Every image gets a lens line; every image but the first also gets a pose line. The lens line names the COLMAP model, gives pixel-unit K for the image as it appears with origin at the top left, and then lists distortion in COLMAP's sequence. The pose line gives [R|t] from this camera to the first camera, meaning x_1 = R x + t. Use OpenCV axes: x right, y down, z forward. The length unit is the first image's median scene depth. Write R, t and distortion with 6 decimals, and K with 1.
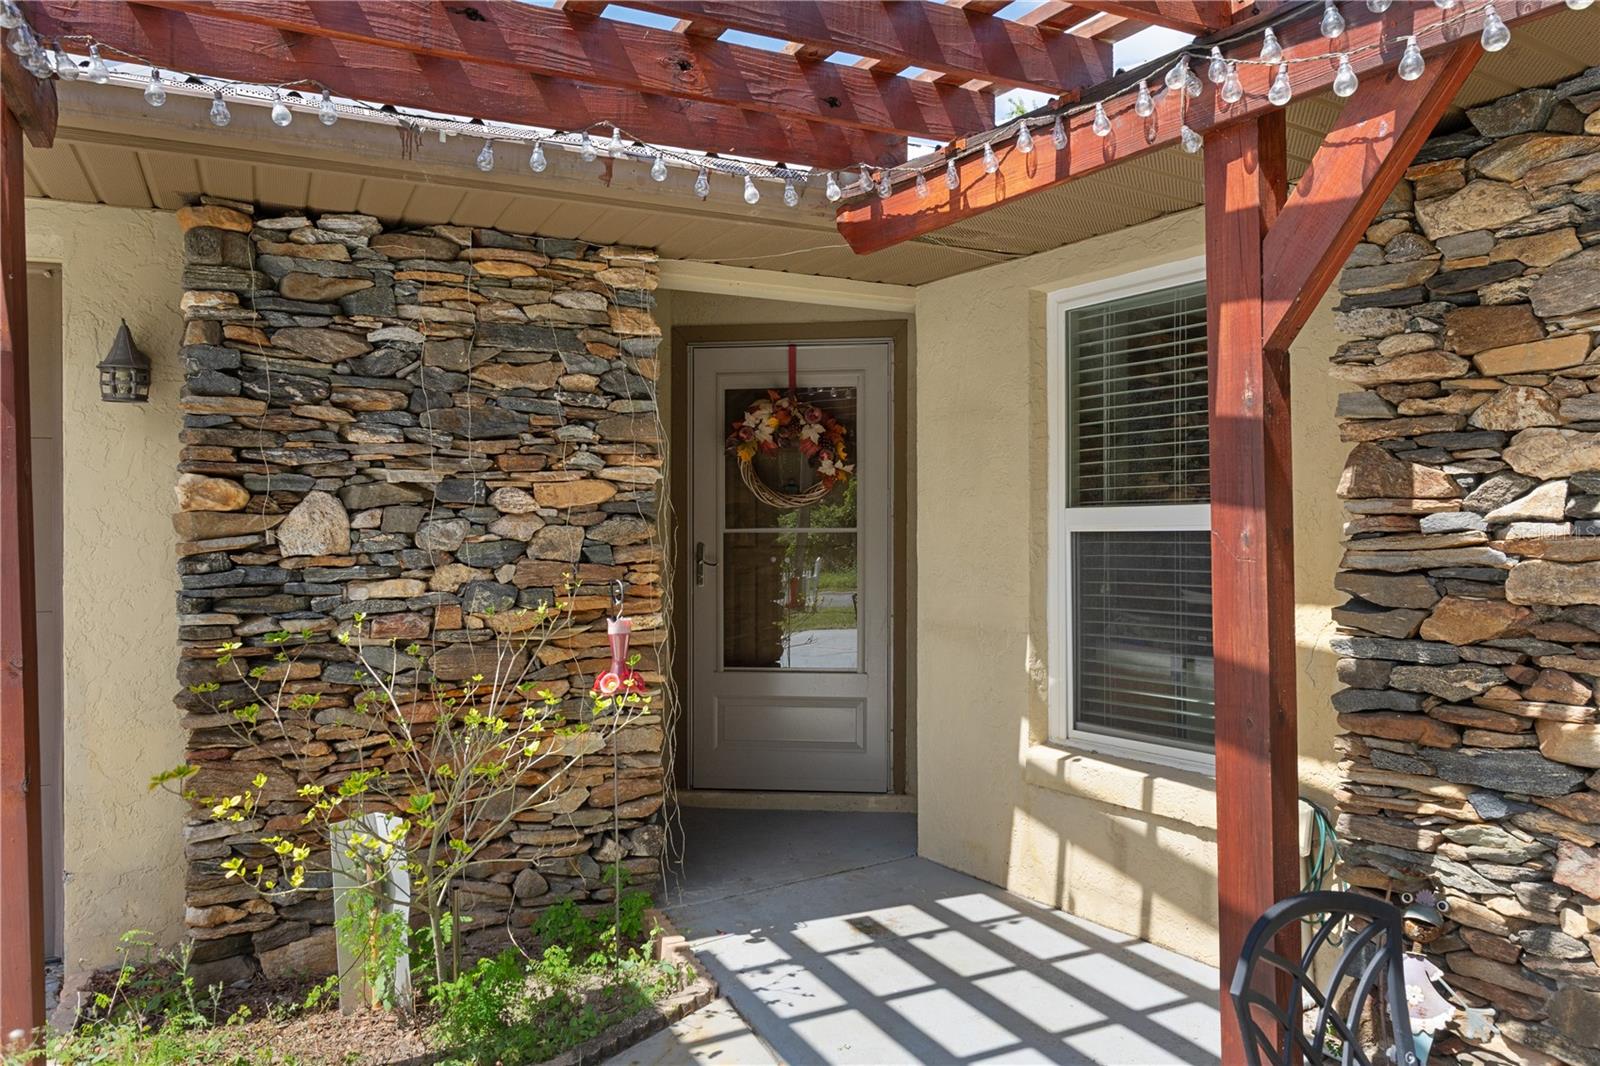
lens RADIAL K [[1080.2, 0, 800.0], [0, 1080.2, 533.0], [0, 0, 1]] dist [-0.000187, -0.000121]
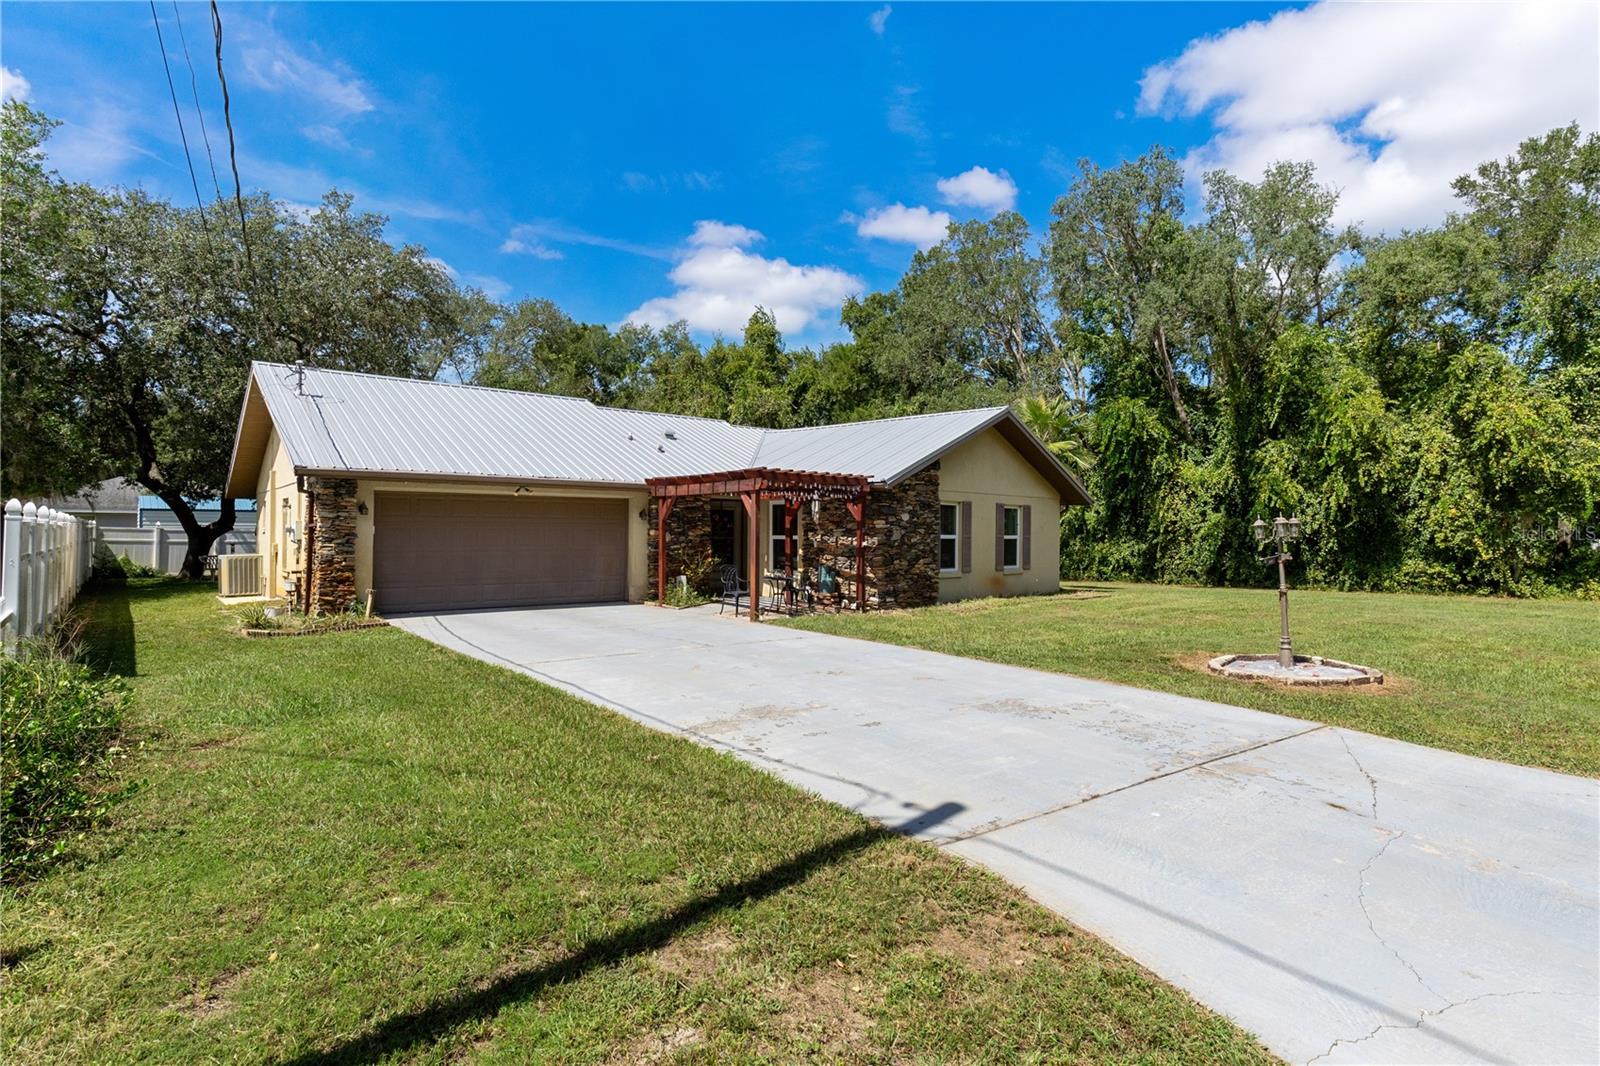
lens RADIAL K [[846.2, 0, 800.0], [0, 846.2, 533.0], [0, 0, 1]] dist [-0.001028, 0.000189]
pose [[0.972268, 0.014253, 0.233433, -0.799098], [-0.013298, 0.999896, -0.005668, -0.012154], [-0.233489, 0.002406, 0.972356, -4.101857]]
